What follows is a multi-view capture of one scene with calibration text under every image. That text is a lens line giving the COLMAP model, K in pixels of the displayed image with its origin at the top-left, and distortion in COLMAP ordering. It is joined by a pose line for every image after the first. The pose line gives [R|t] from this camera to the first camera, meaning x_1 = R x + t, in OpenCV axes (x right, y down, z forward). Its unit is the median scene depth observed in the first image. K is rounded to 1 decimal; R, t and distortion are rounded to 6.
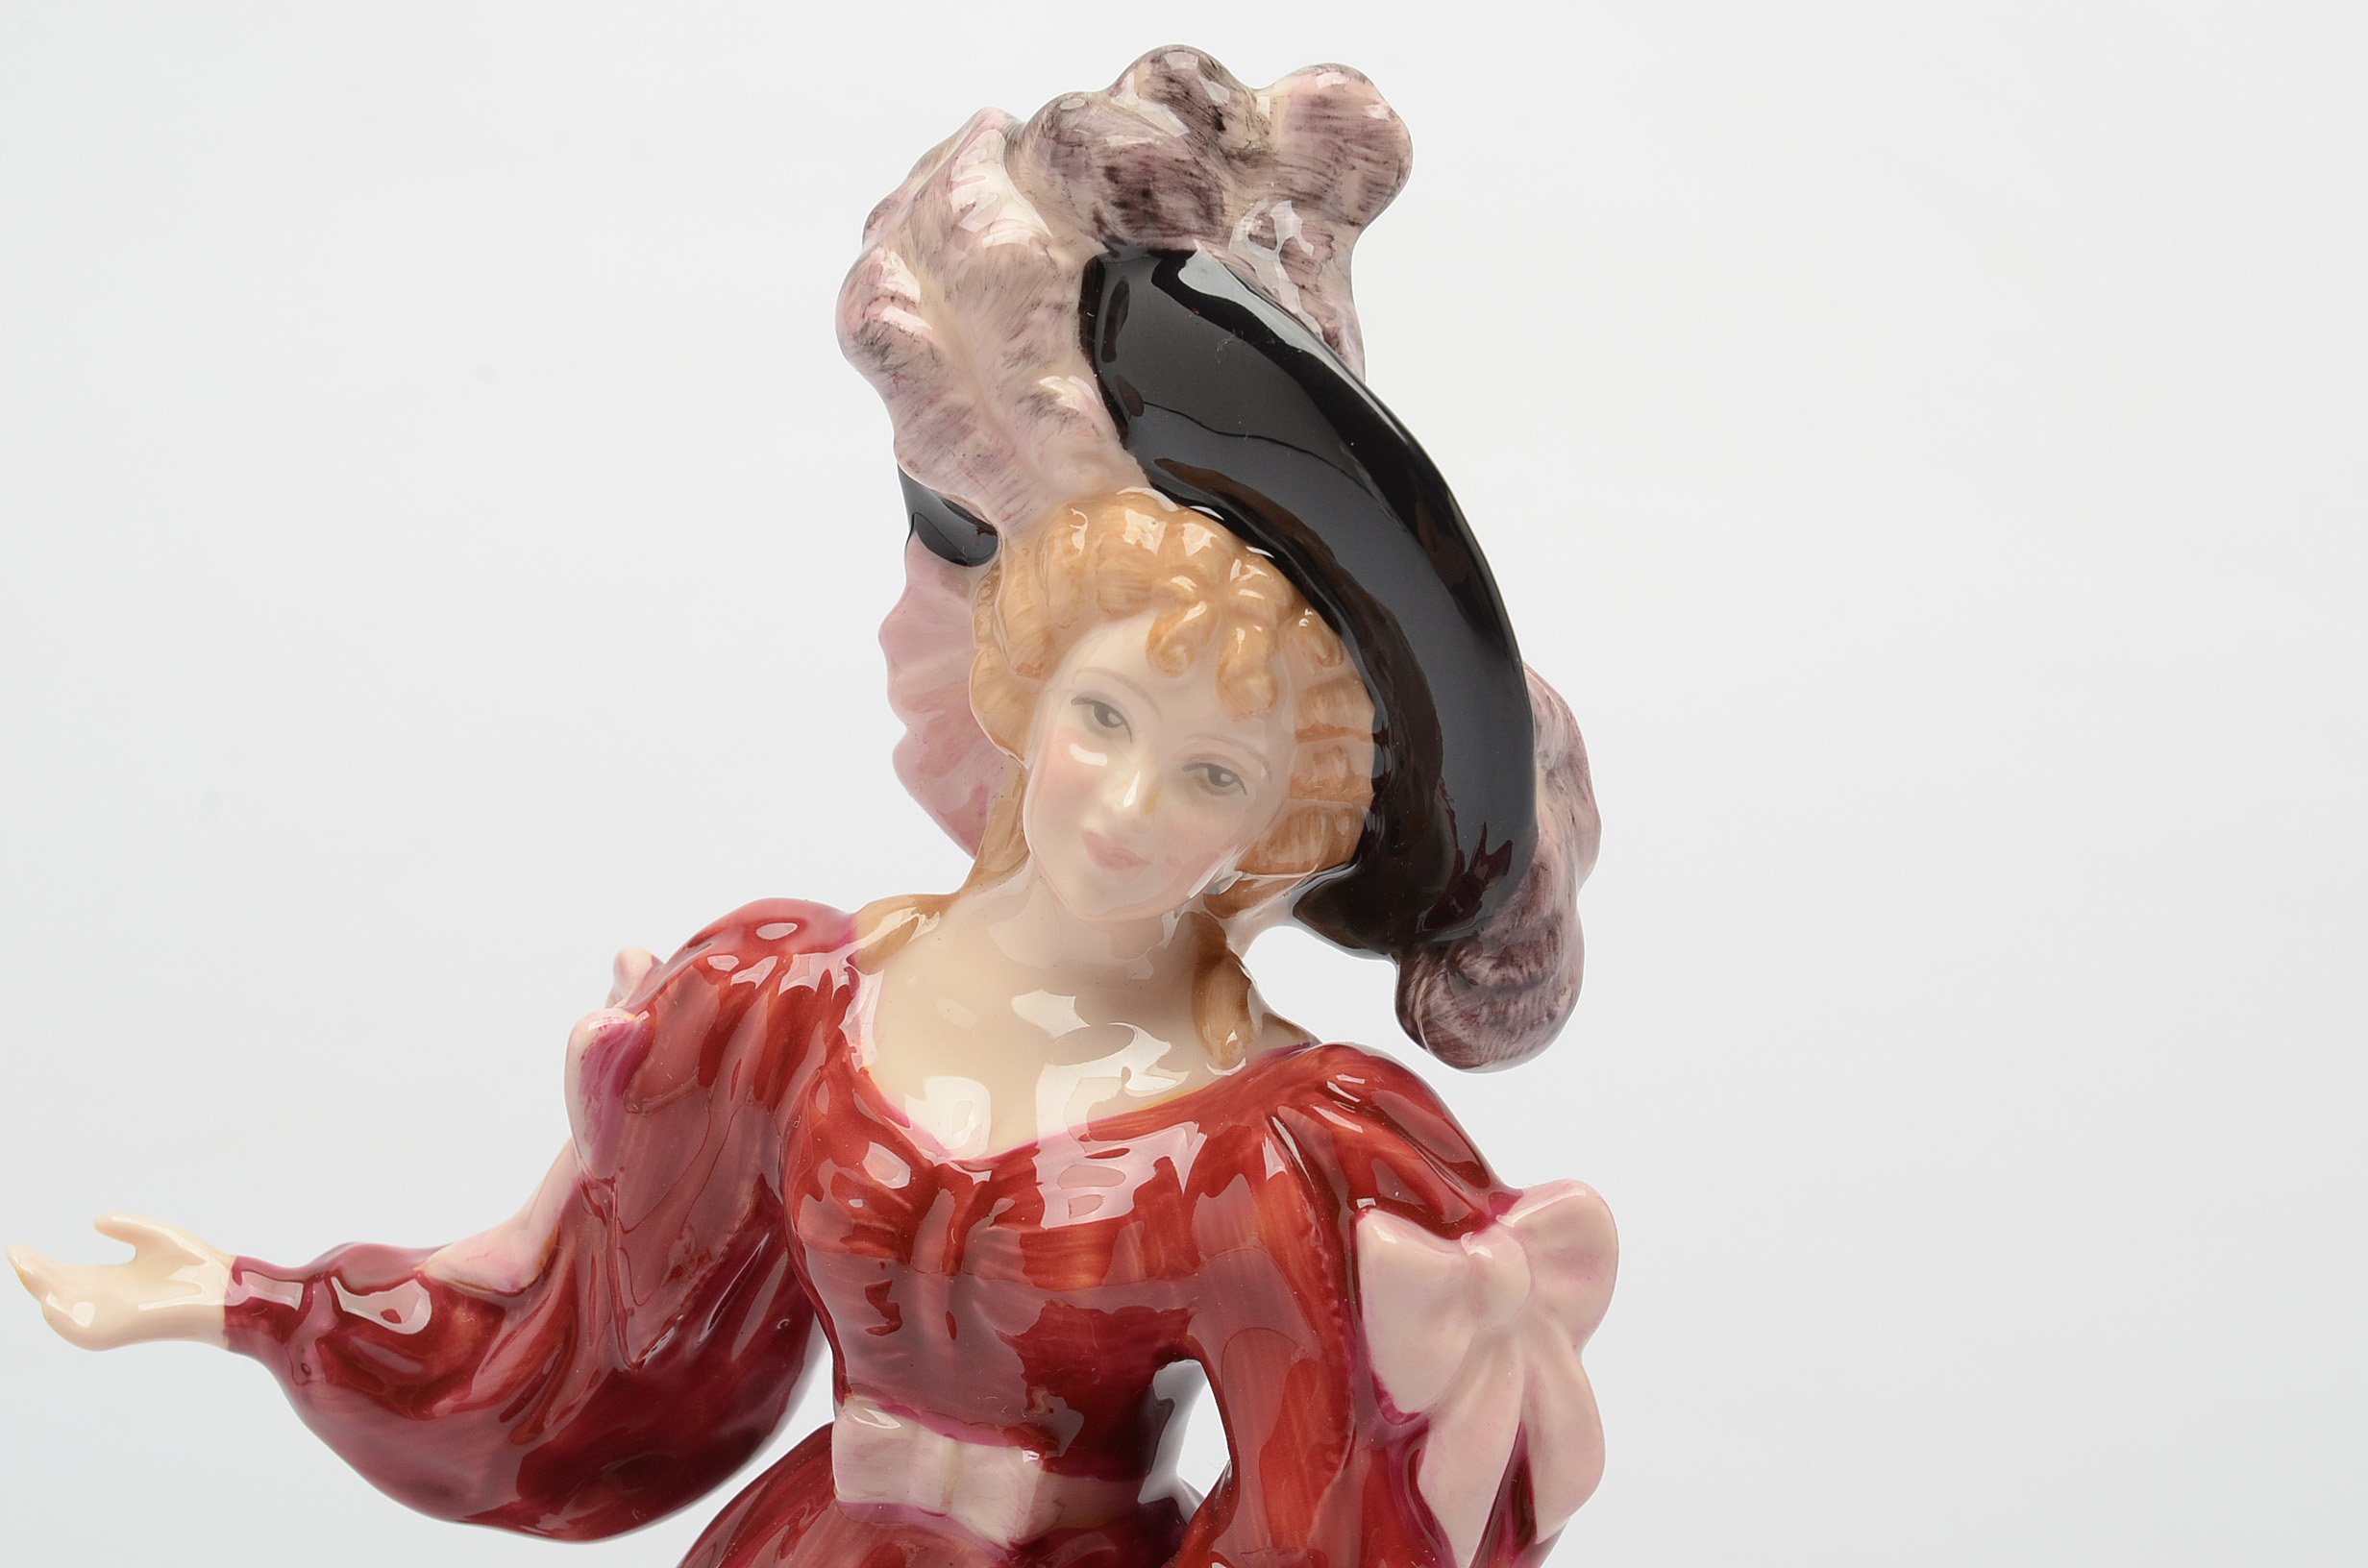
lens RADIAL K [[5580.4, 0, 1186.8], [0, 5580.4, 783.8], [0, 0, 1]] dist [0.193416, 0.000000]
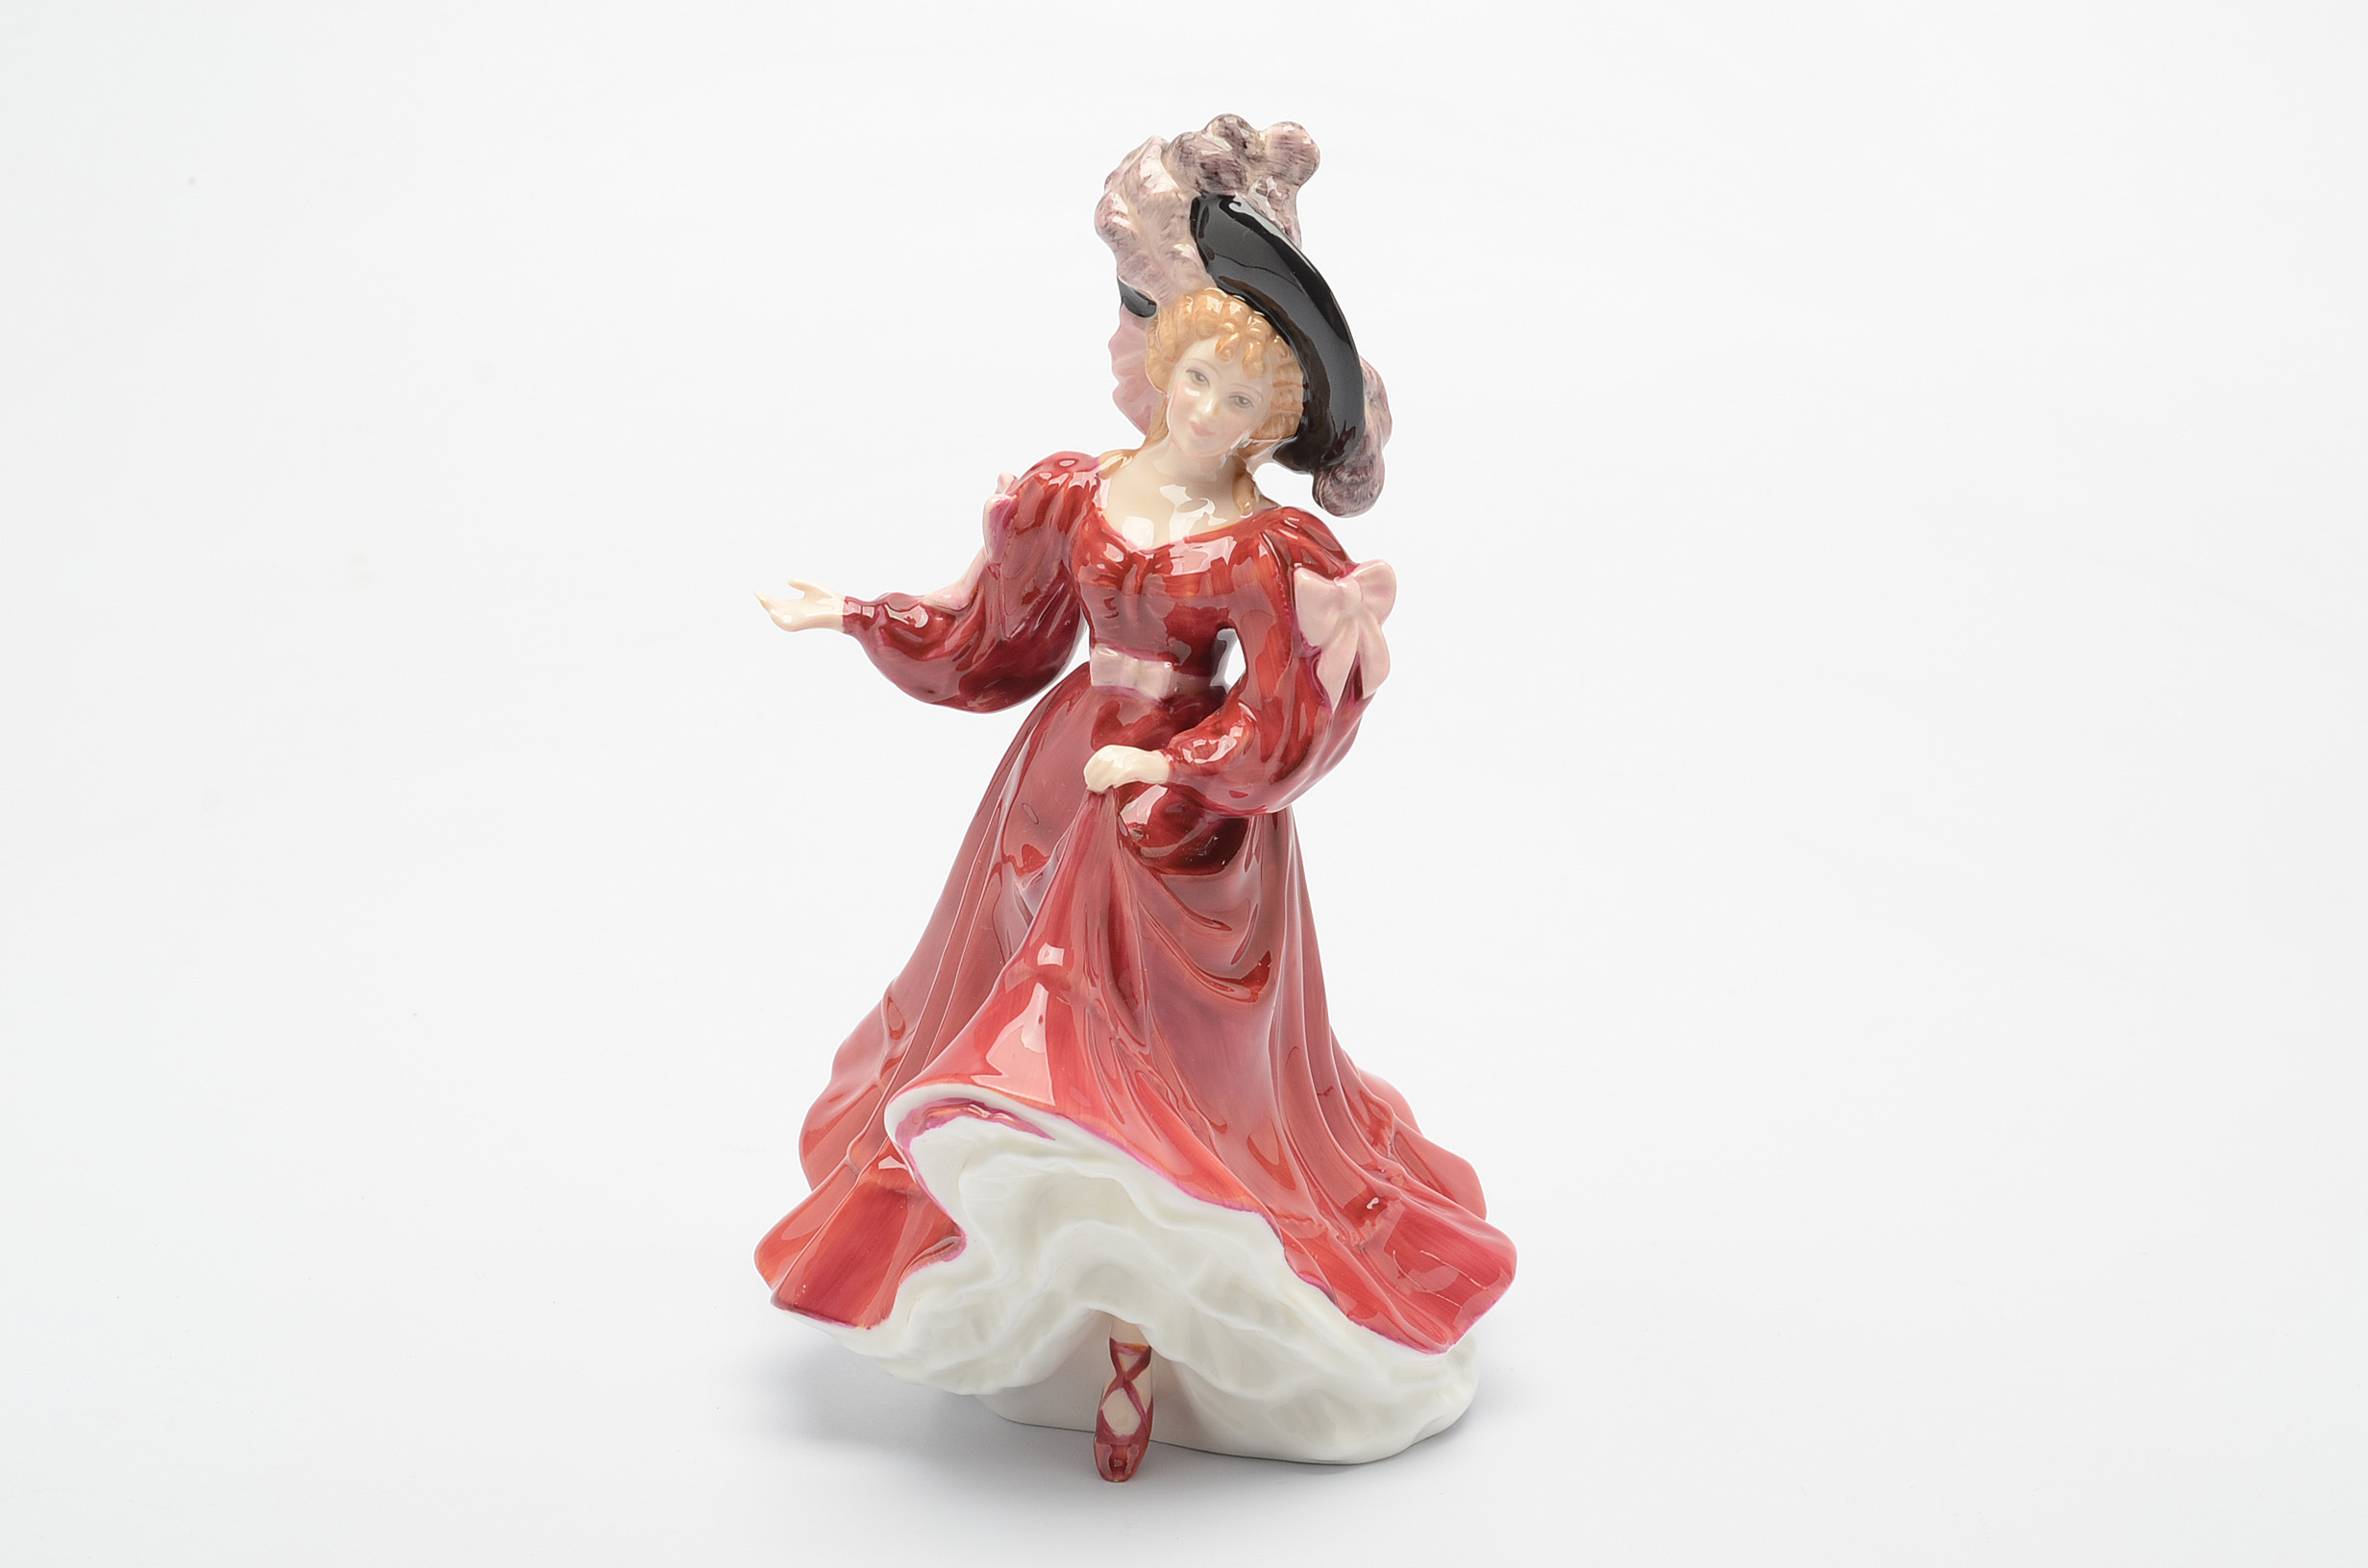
lens RADIAL K [[5065.9, 0, 1177.0], [0, 5065.9, 787.3], [0, 0, 1]] dist [0.117638, 0.000000]
pose [[0.999835, 0.007480, -0.016528, 0.015238], [-0.006493, 0.998238, 0.058980, 0.038584], [0.016941, -0.058863, 0.998122, -1.333160]]
